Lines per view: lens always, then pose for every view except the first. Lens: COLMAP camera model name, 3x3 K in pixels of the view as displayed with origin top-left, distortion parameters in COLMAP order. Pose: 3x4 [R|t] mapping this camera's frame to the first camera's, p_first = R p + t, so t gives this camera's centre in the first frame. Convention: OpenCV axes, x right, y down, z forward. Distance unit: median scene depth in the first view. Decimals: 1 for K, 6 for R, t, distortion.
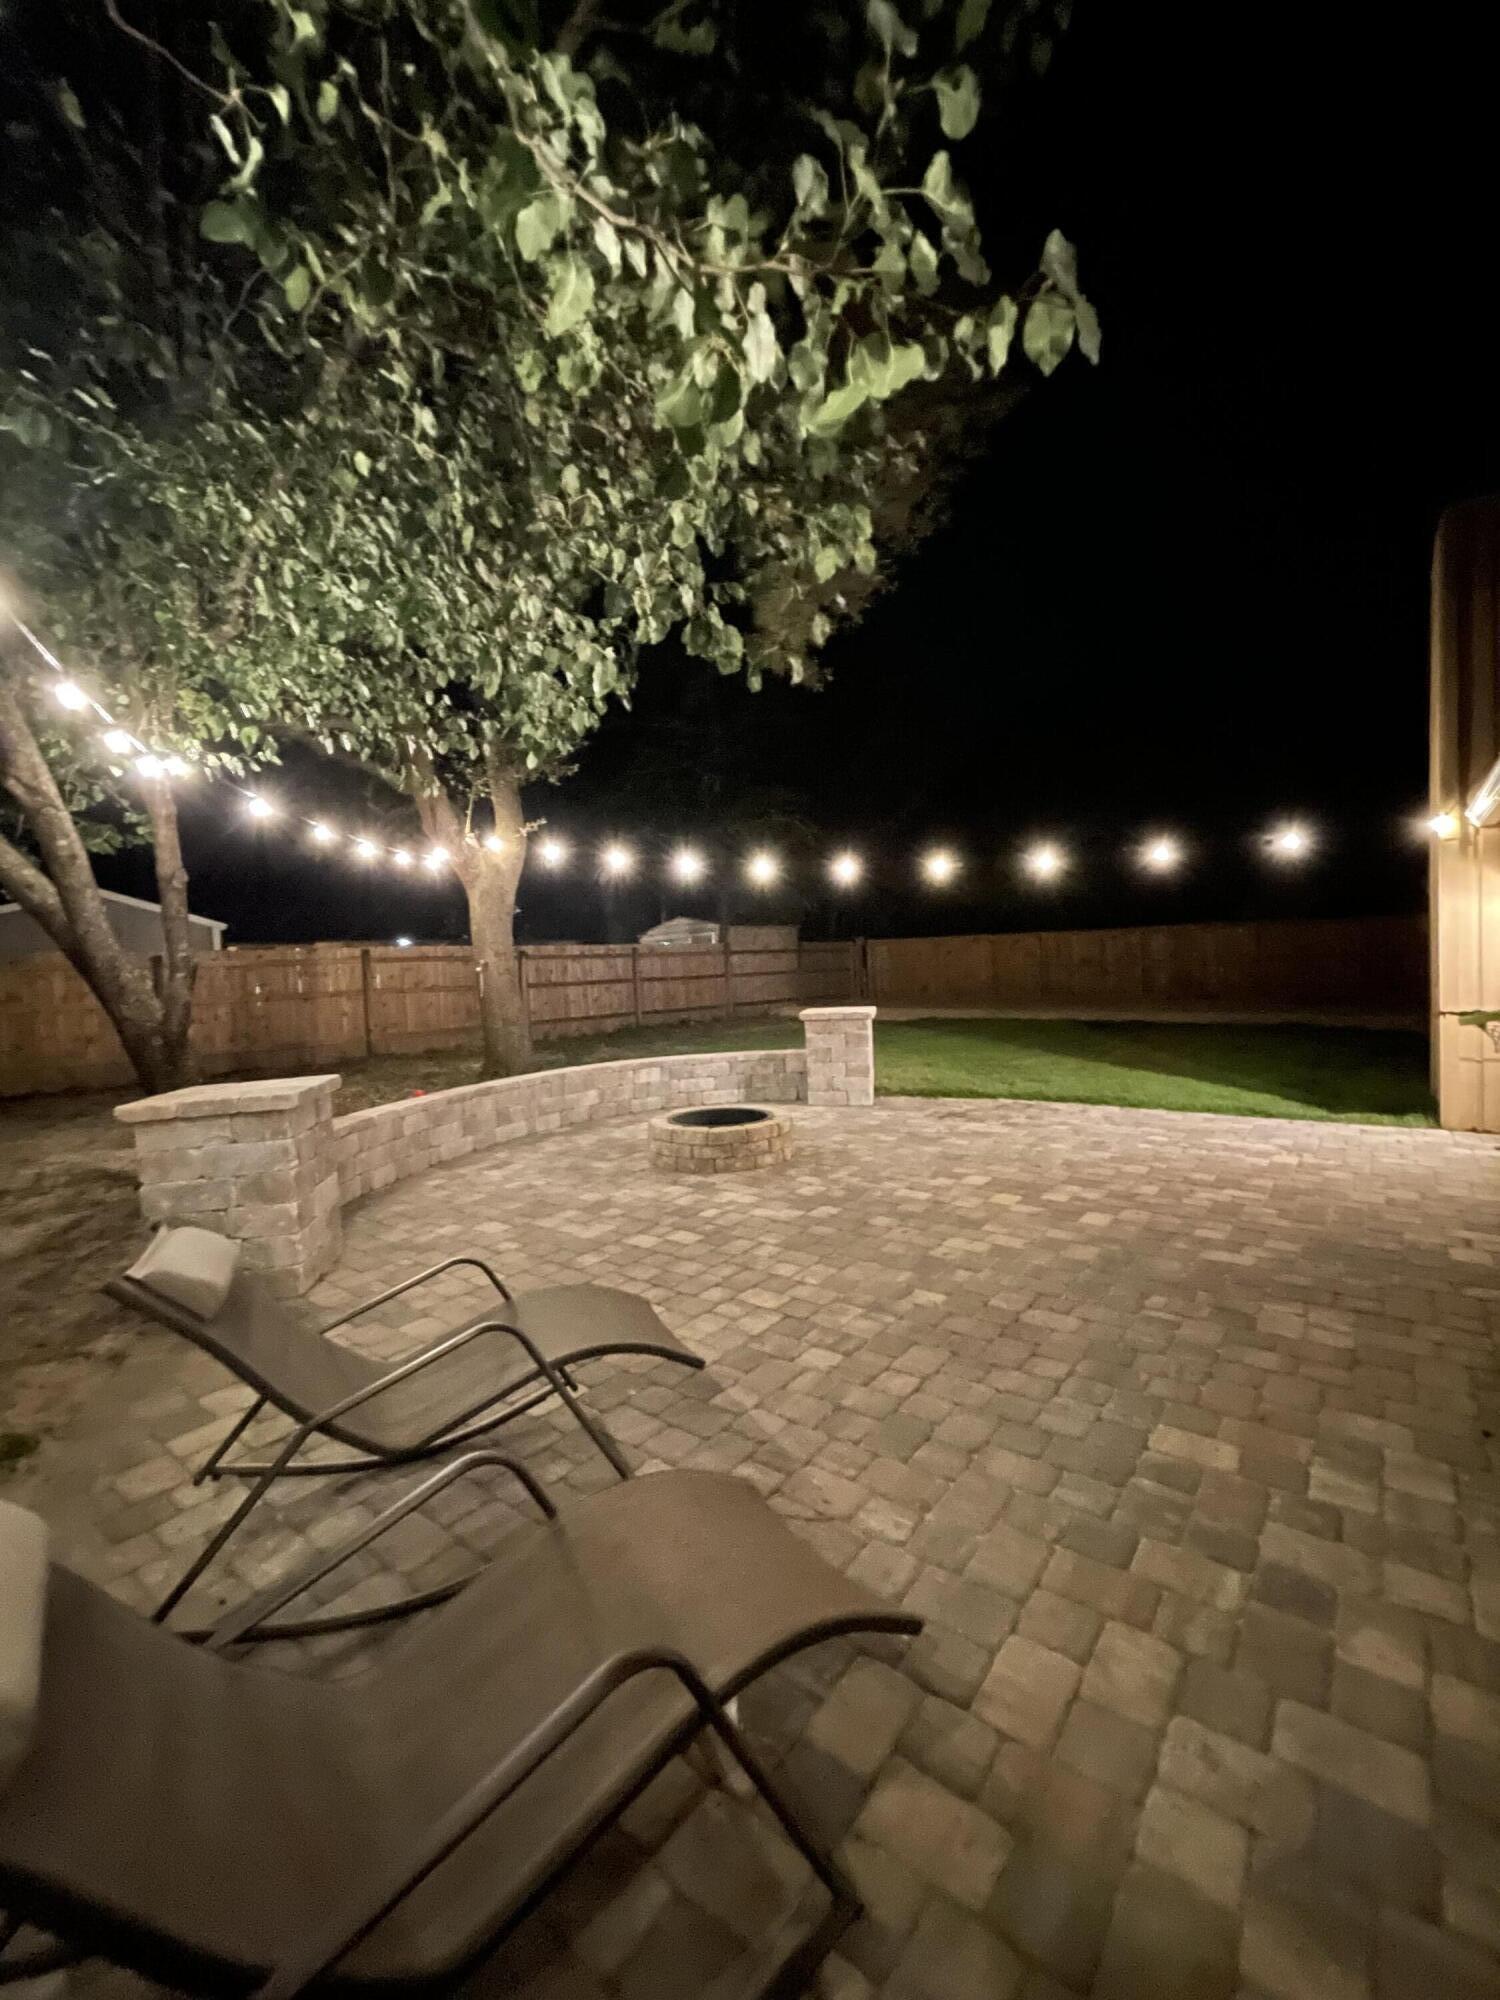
lens RADIAL K [[814.6, 0, 754.2], [0, 814.6, 1002.7], [0, 0, 1]] dist [-0.013016, 0.001750]
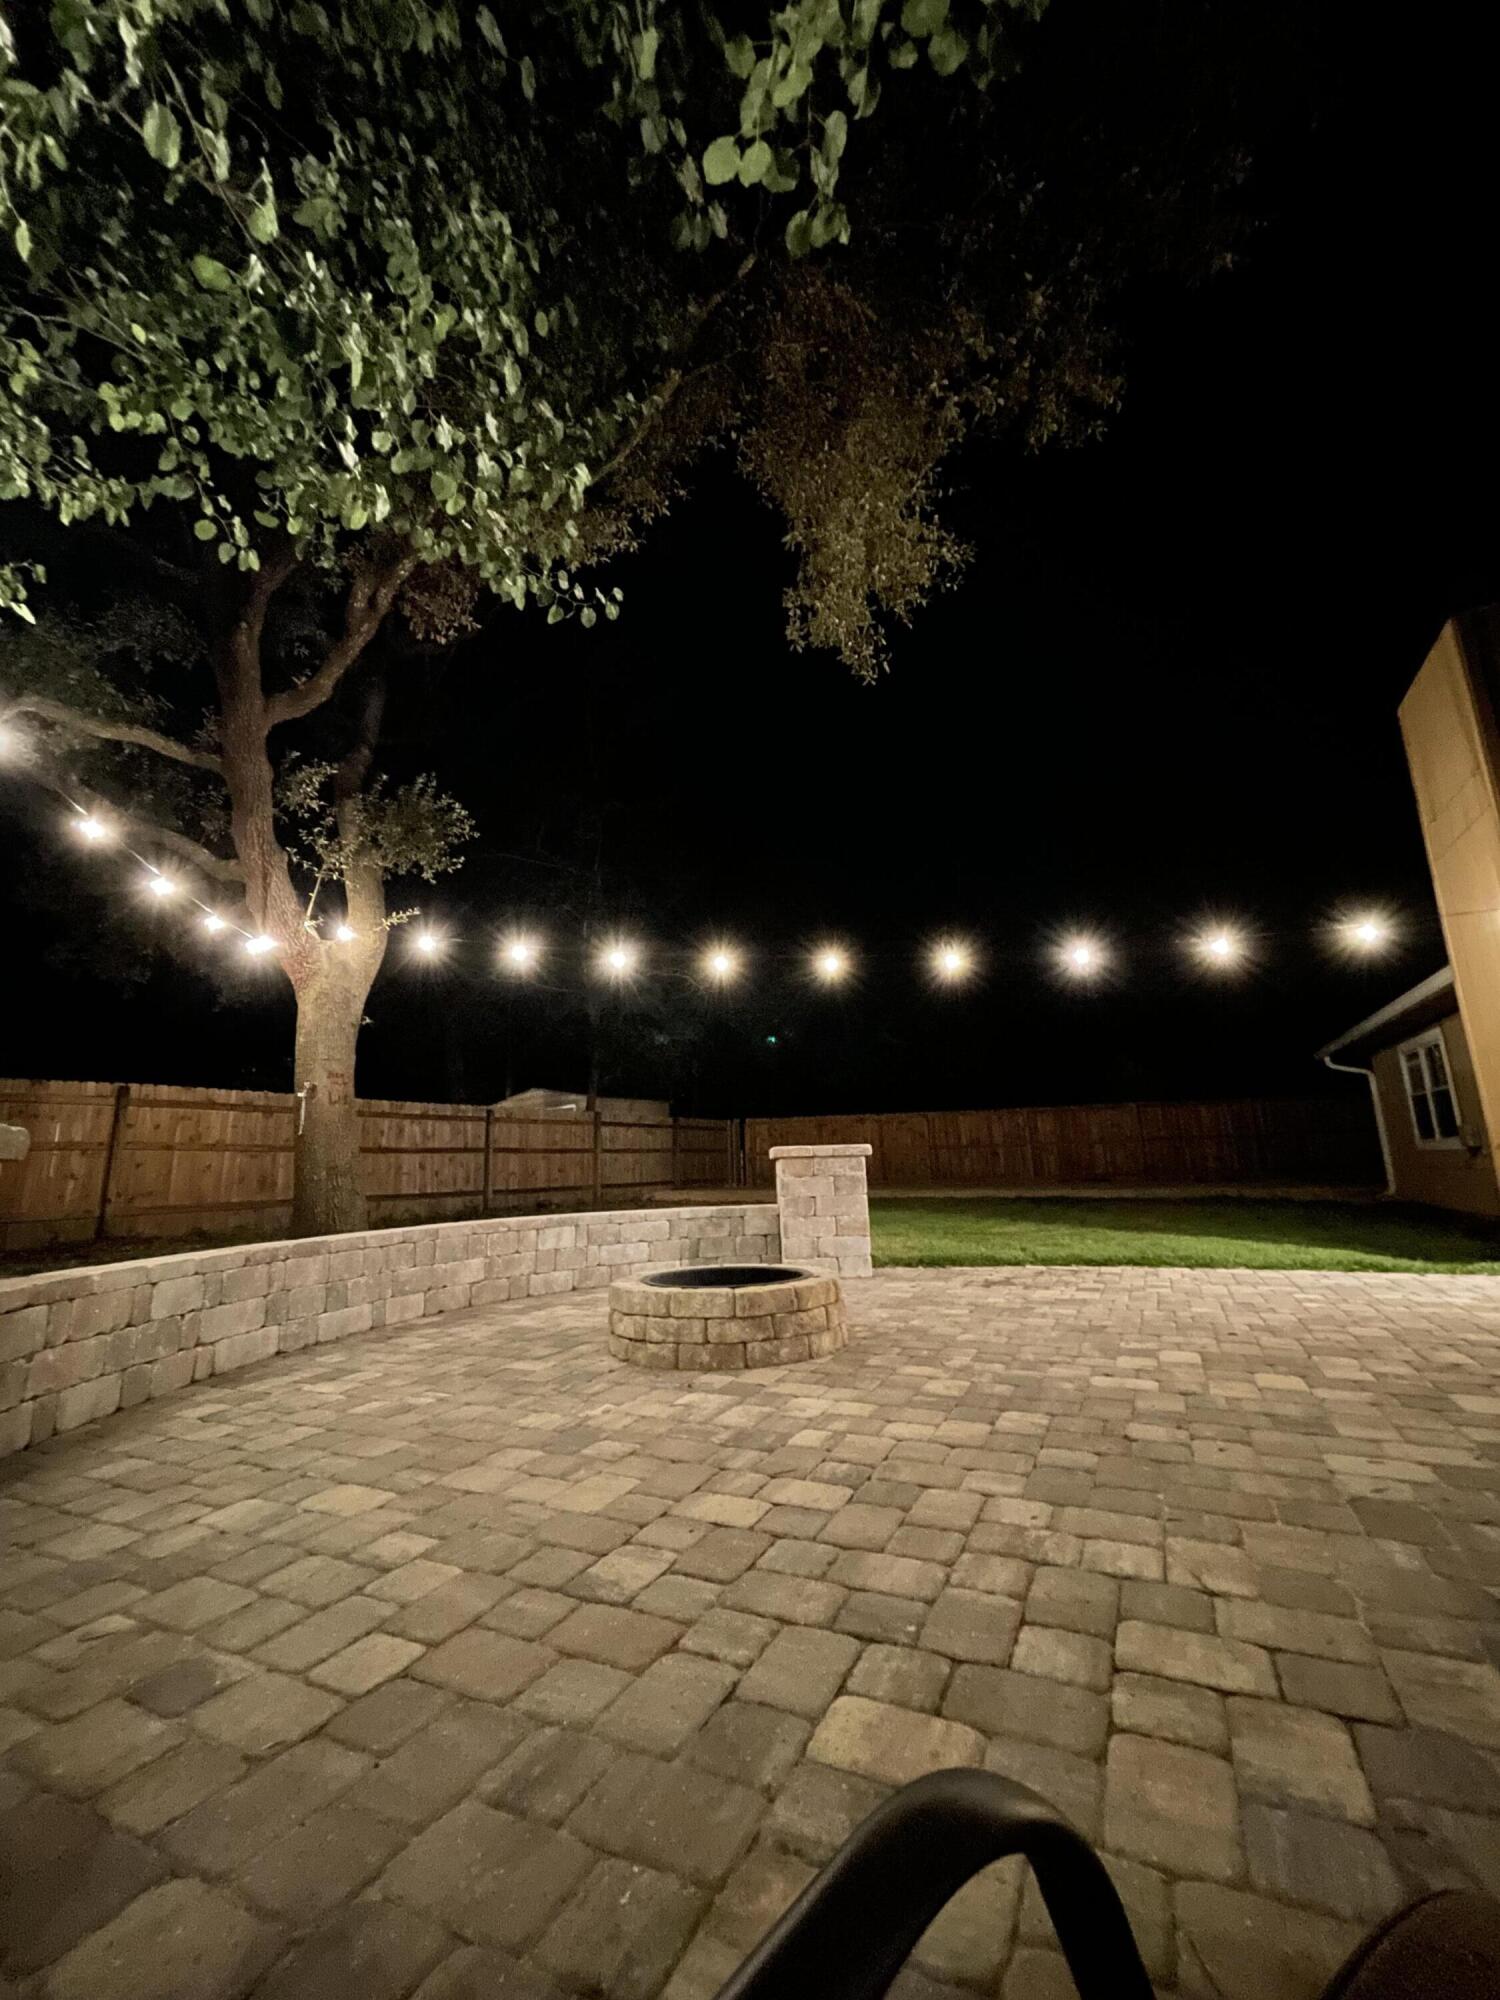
lens RADIAL K [[814.6, 0, 750.6], [0, 814.6, 993.6], [0, 0, 1]] dist [-0.013016, 0.001750]
pose [[0.977710, 0.053044, 0.203150, -0.128882], [0.002728, 0.964270, -0.264908, 0.077379], [-0.209943, 0.259558, 0.942631, 0.283627]]
